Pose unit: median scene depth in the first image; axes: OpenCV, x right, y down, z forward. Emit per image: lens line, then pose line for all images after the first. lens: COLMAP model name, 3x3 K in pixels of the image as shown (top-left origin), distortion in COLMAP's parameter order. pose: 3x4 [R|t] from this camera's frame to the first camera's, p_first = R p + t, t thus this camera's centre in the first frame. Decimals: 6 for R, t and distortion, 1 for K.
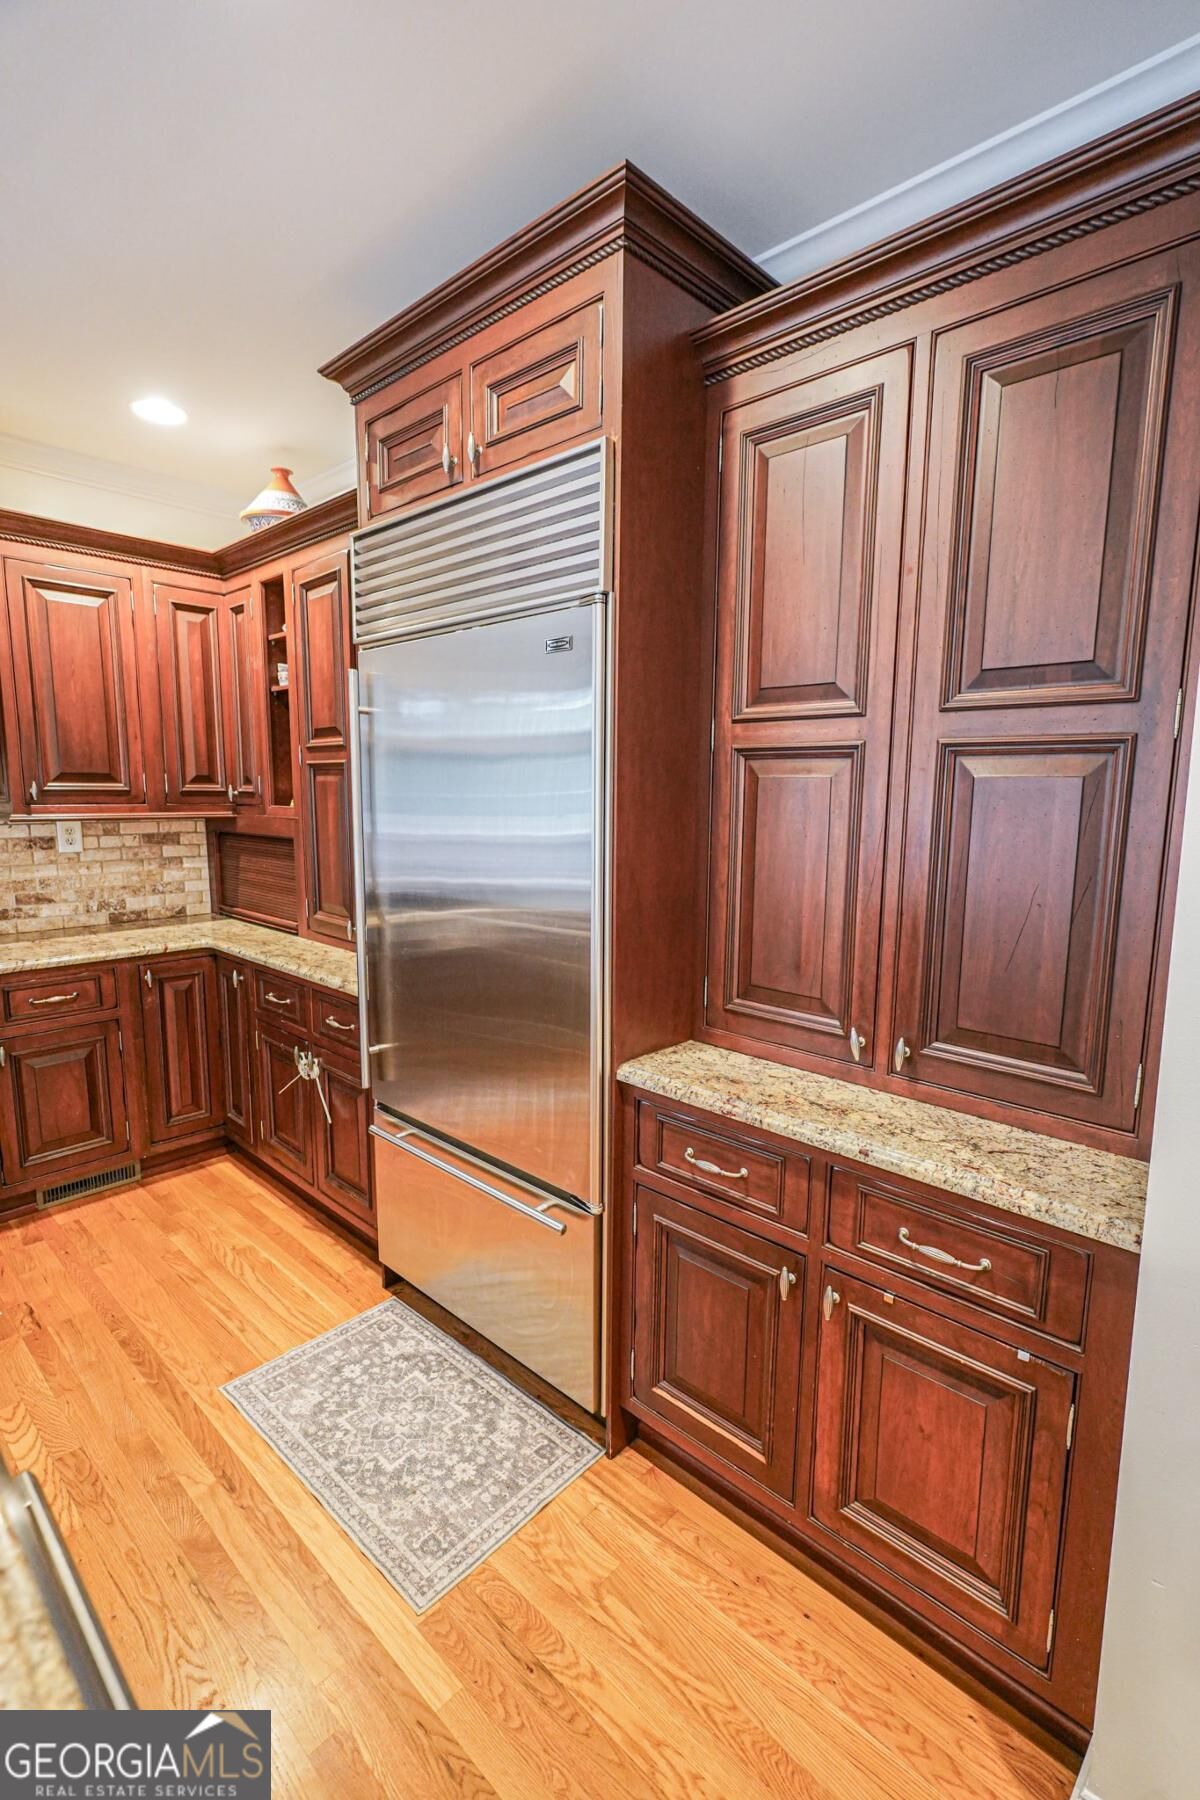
lens RADIAL K [[819.4, 0, 605.4], [0, 819.4, 905.8], [0, 0, 1]] dist [-0.002644, 0.000912]
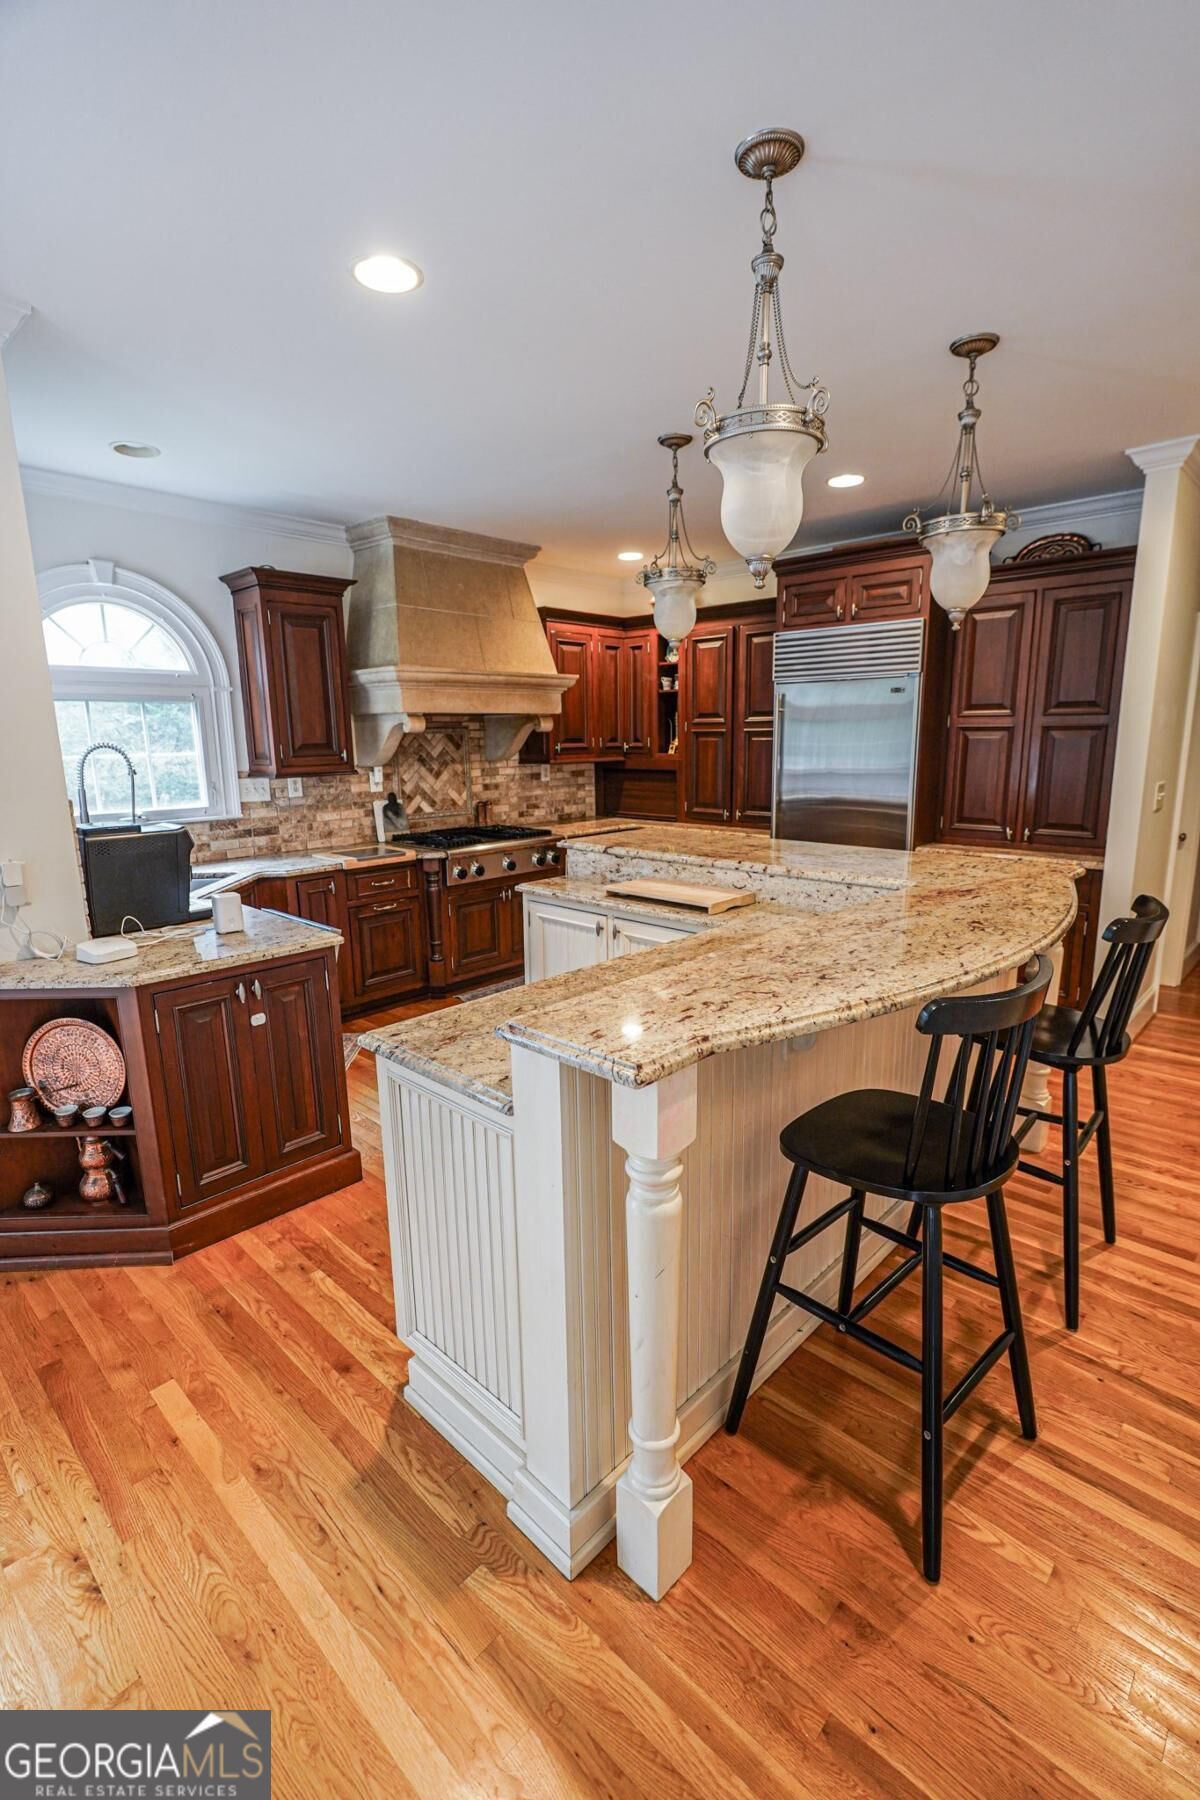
lens RADIAL K [[819.4, 0, 602.9], [0, 819.4, 905.4], [0, 0, 1]] dist [-0.002644, 0.000912]
pose [[0.999770, -0.020974, -0.004390, -0.803655], [0.021217, 0.997619, 0.065618, 0.150185], [0.003003, -0.065696, 0.997835, -1.360455]]
